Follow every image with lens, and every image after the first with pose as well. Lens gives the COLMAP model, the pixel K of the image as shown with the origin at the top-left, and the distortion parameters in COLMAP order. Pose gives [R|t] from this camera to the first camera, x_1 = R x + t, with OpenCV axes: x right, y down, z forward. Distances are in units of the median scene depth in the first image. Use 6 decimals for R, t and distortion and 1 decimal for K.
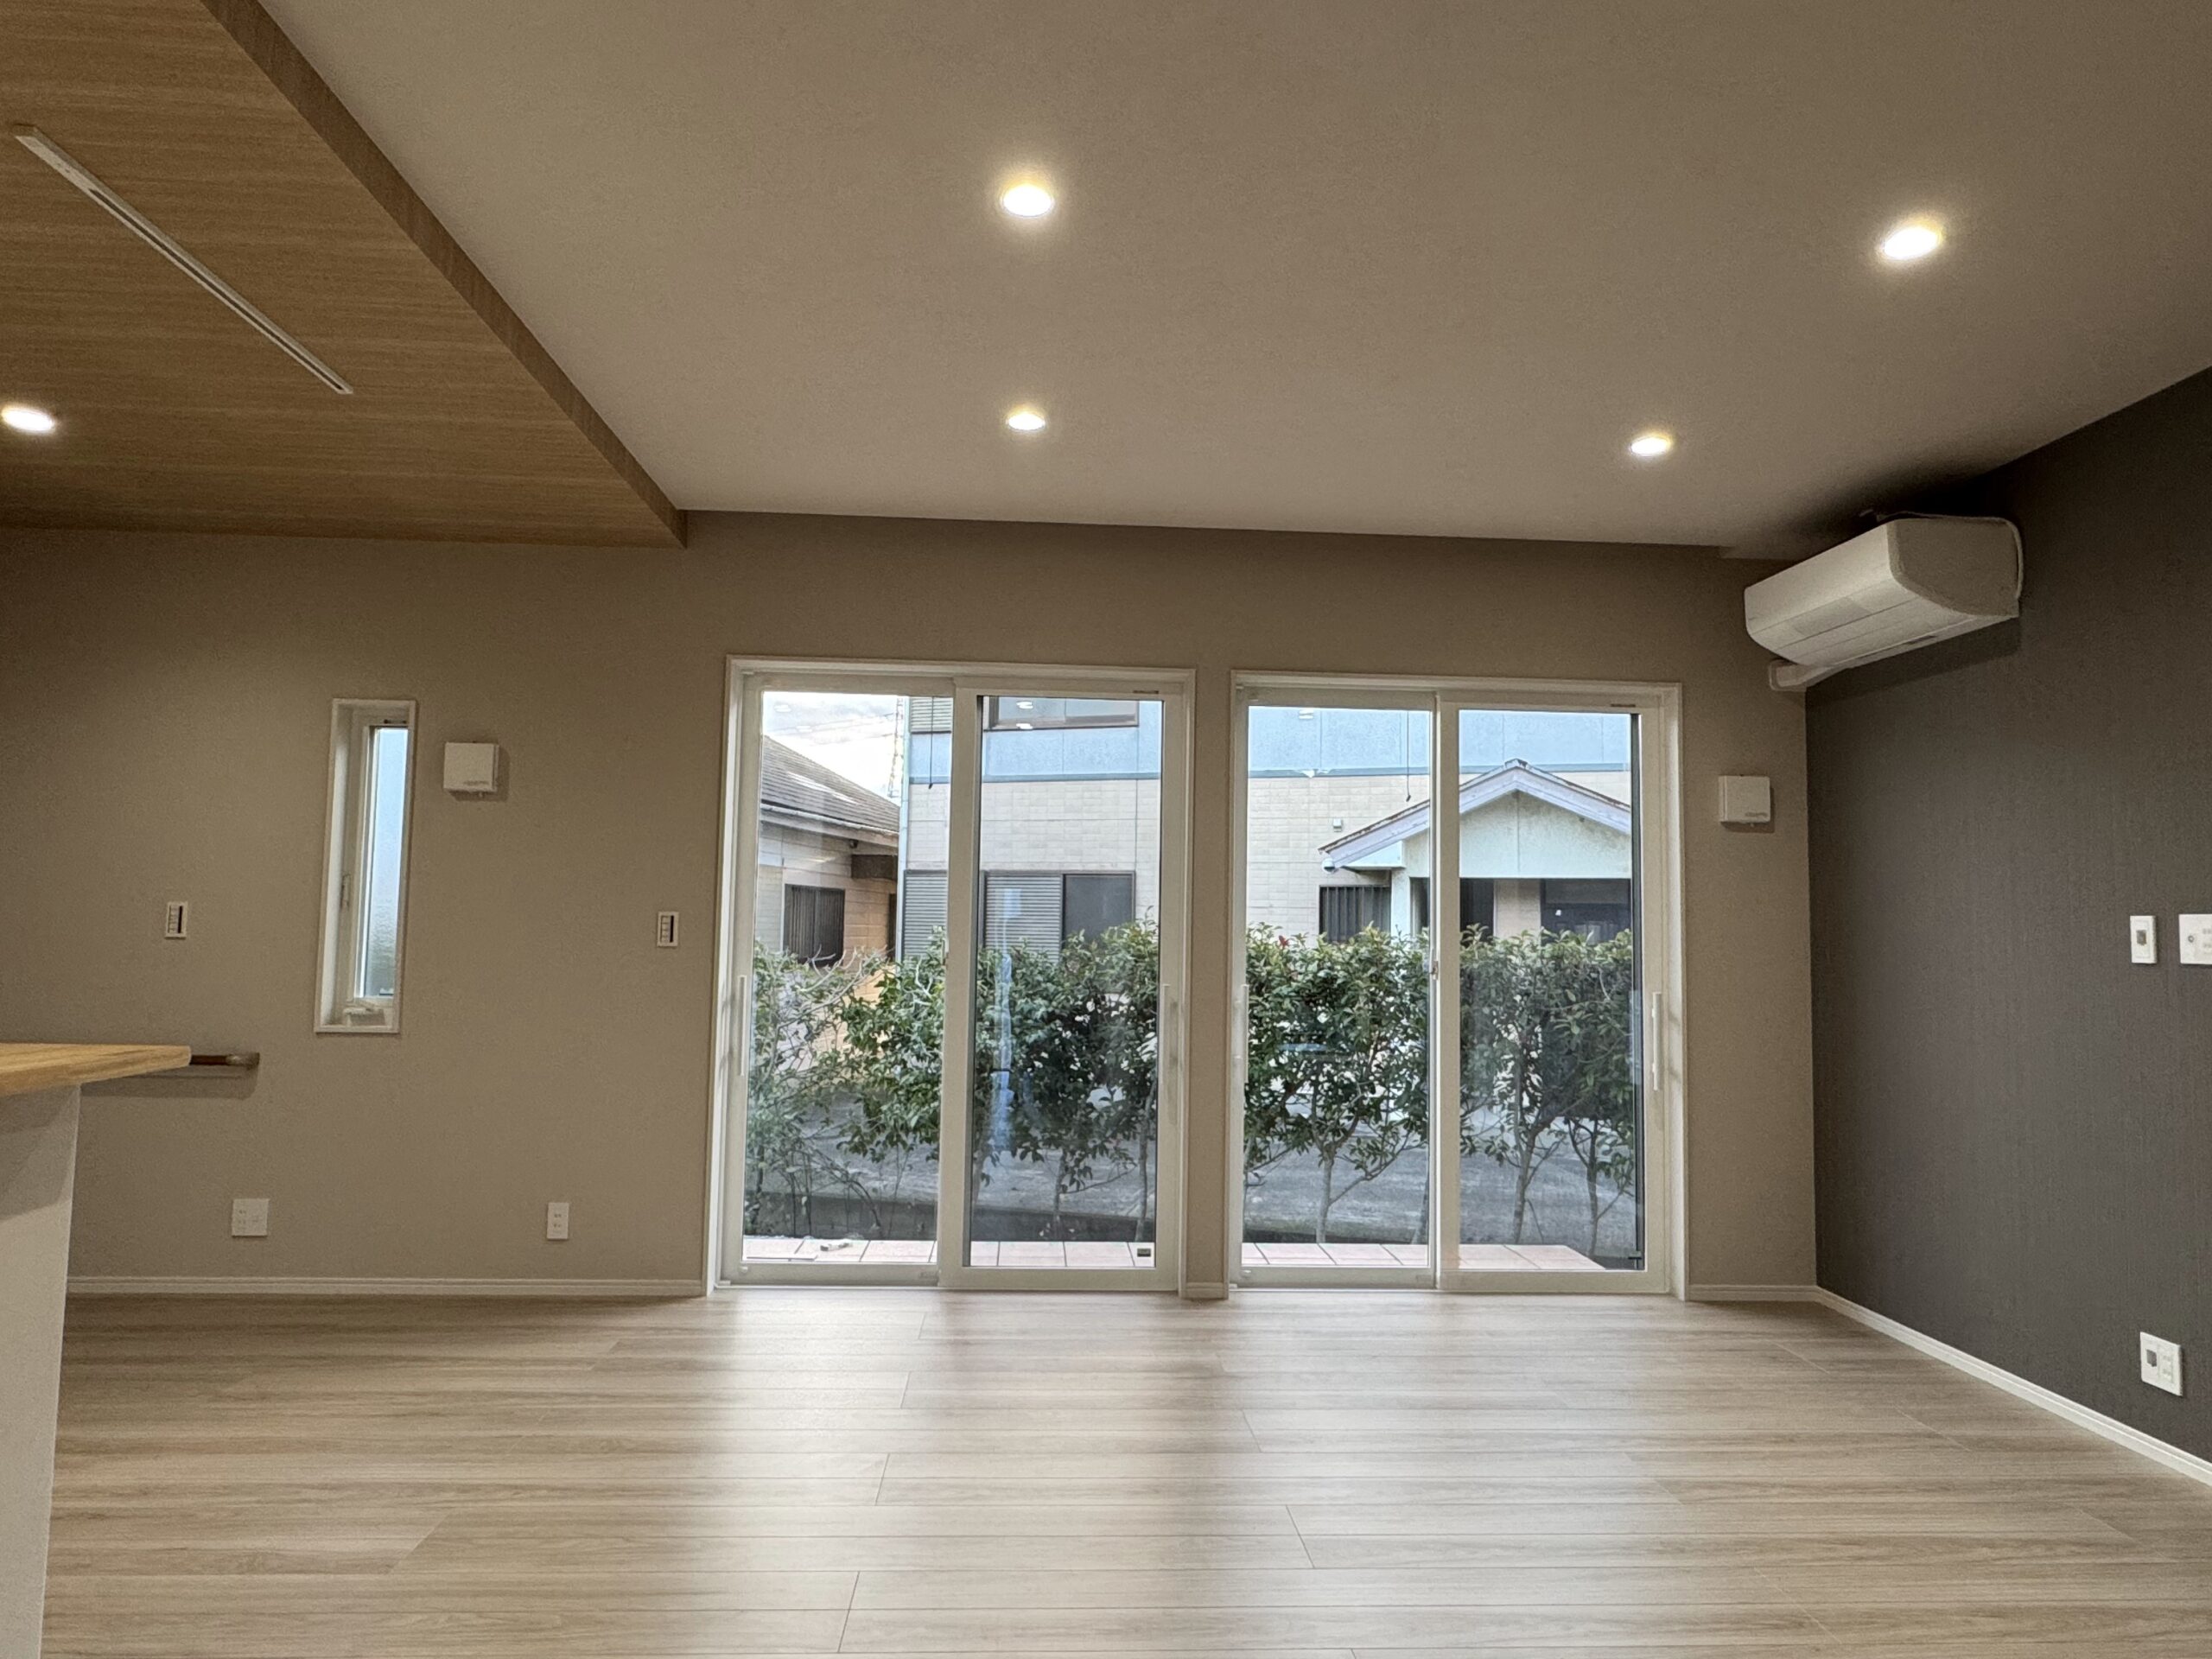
lens RADIAL K [[1341.8, 0, 1098.0], [0, 1341.8, 836.5], [0, 0, 1]] dist [-0.004518, 0.003141]
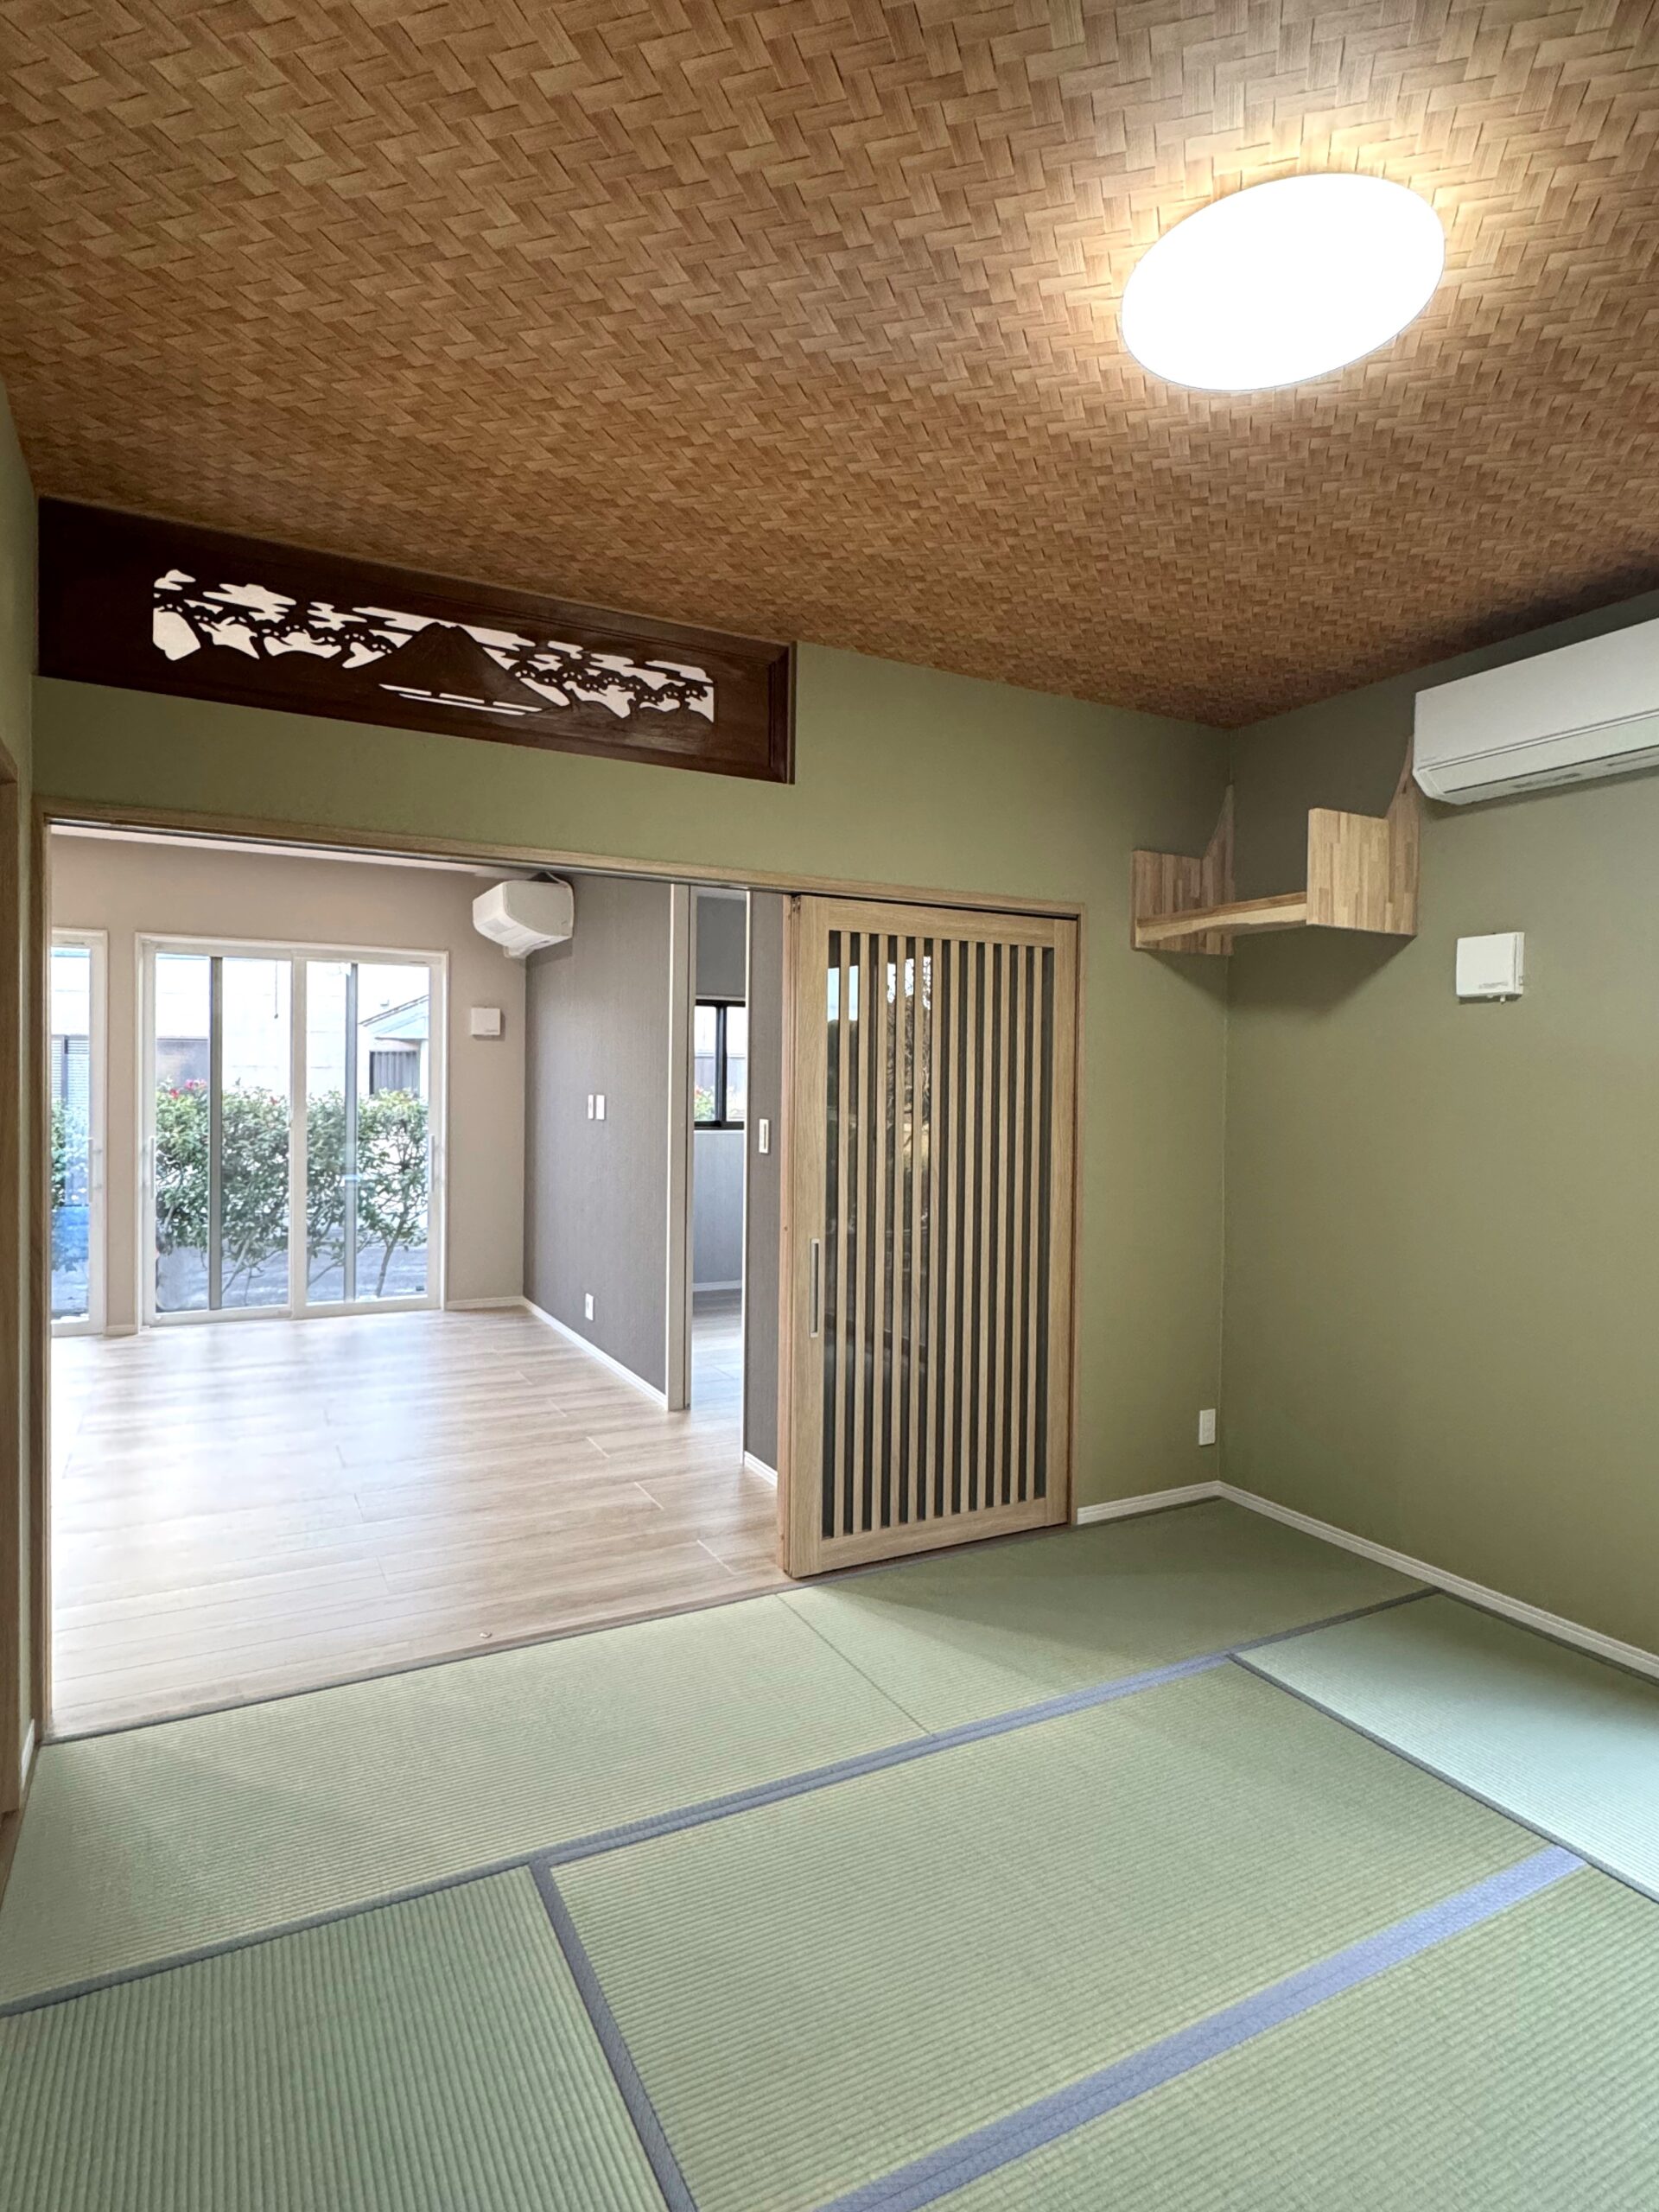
lens RADIAL K [[1188.6, 0, 833.5], [0, 1188.6, 1107.5], [0, 0, 1]] dist [0.001405, 0.000513]
pose [[0.908032, -0.016714, 0.418567, 0.260379], [-0.025266, 0.995199, 0.094551, -0.076947], [-0.418138, -0.096431, 0.903251, -0.594769]]
